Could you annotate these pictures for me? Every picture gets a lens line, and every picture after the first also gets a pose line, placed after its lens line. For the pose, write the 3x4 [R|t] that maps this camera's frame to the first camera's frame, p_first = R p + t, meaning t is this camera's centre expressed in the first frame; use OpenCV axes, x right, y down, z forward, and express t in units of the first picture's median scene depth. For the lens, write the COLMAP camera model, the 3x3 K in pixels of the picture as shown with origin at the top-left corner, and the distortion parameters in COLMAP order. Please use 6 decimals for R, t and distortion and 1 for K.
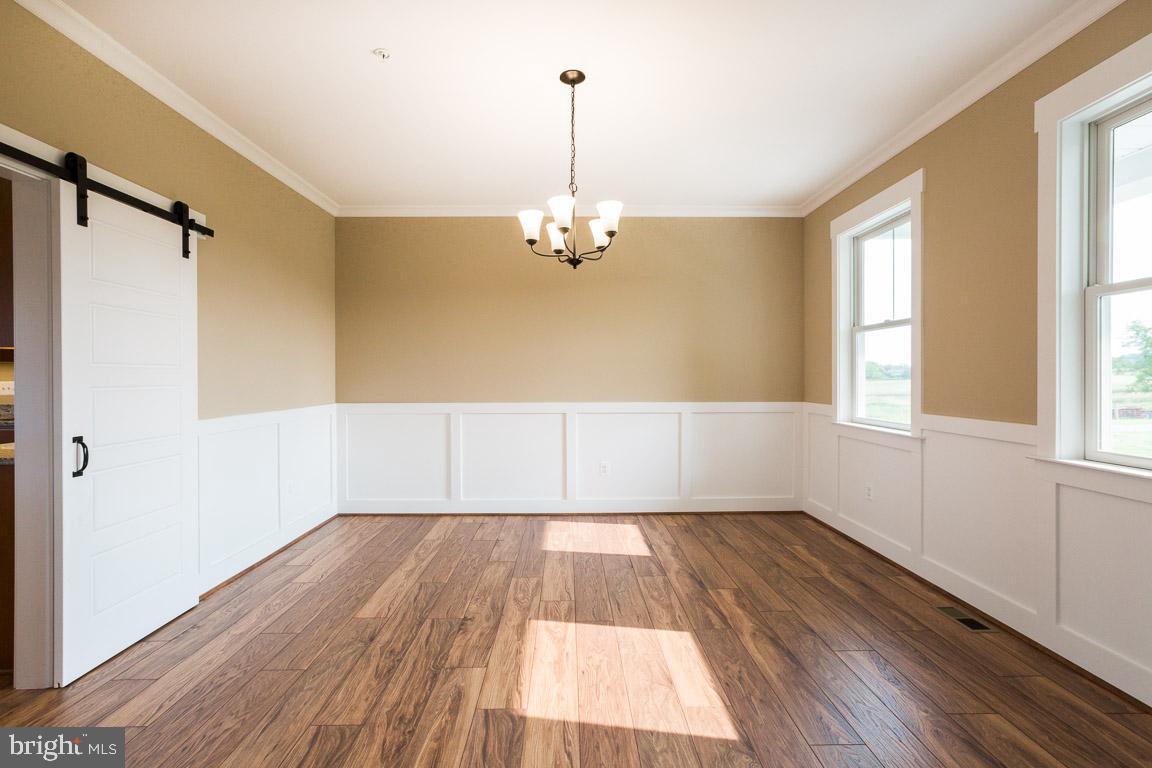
lens RADIAL K [[517.2, 0, 576.7], [0, 517.2, 380.4], [0, 0, 1]] dist [0.004096, 0.000900]
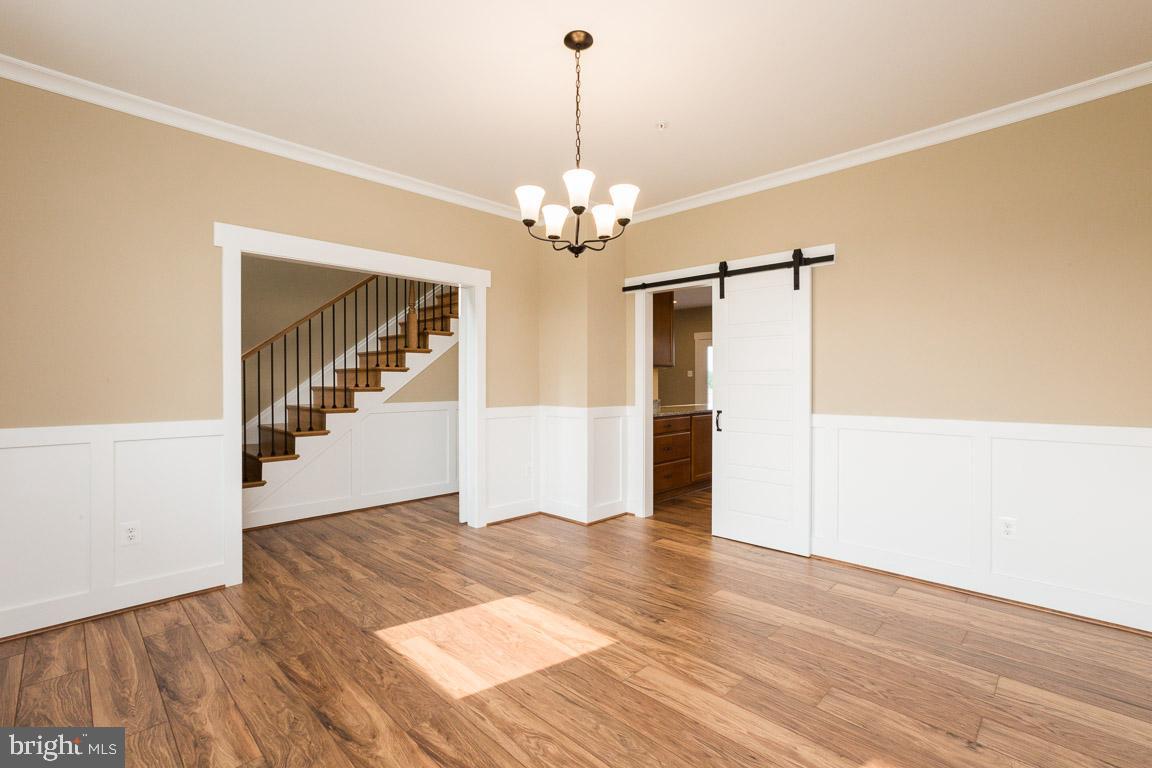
lens RADIAL K [[517.2, 0, 574.1], [0, 517.2, 383.2], [0, 0, 1]] dist [0.004096, 0.000900]
pose [[-0.716926, 0.006665, -0.697118, 0.703931], [0.001992, 0.999970, 0.007512, -0.009368], [0.697147, 0.003997, -0.716917, 1.870680]]
